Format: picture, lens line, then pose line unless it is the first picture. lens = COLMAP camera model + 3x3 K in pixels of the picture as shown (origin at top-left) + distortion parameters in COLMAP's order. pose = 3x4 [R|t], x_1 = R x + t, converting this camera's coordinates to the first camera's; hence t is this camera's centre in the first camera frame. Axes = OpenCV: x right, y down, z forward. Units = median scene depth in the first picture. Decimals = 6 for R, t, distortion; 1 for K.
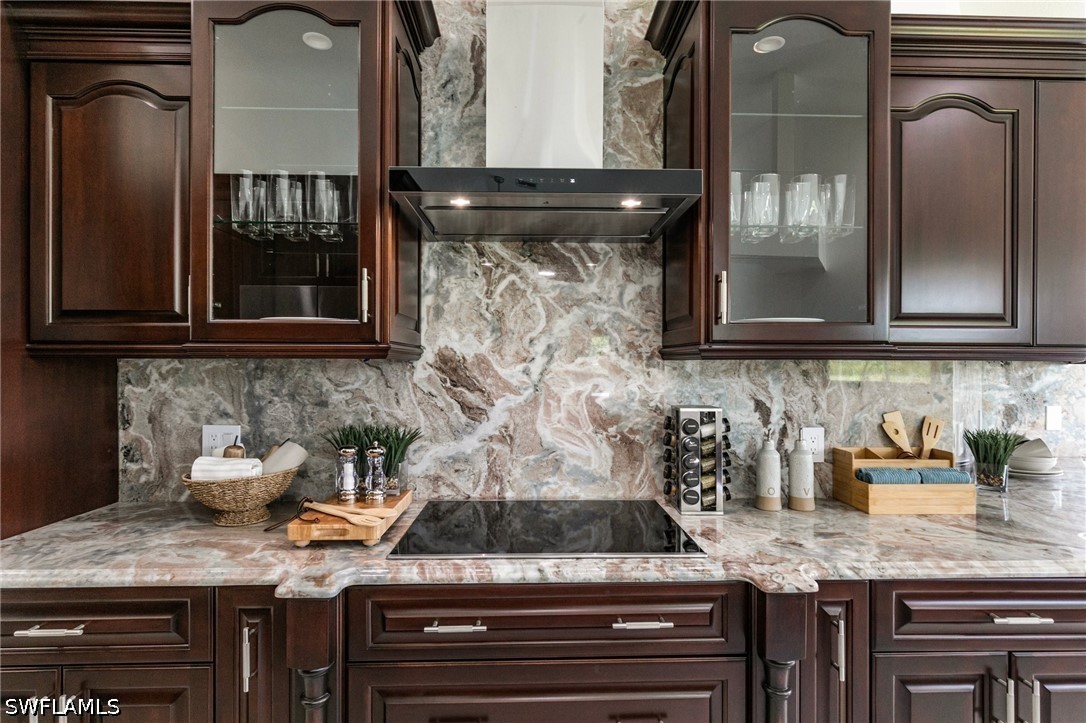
lens RADIAL K [[527.1, 0, 545.7], [0, 527.1, 365.2], [0, 0, 1]] dist [0.000801, -0.001395]
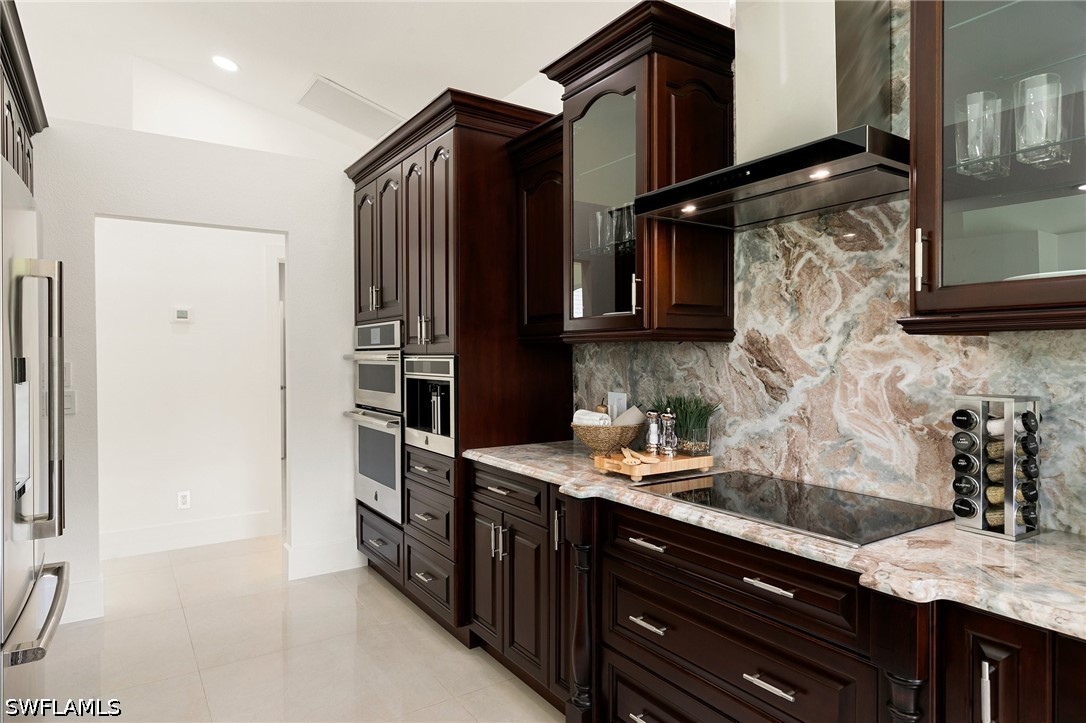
lens RADIAL K [[632.3, 0, 540.2], [0, 632.3, 363.1], [0, 0, 1]] dist [0.004857, -0.002620]
pose [[0.530528, 0.008230, -0.847627, 0.662170], [0.003090, 0.999927, 0.011643, 0.017414], [0.847662, -0.008796, 0.530464, -0.038555]]
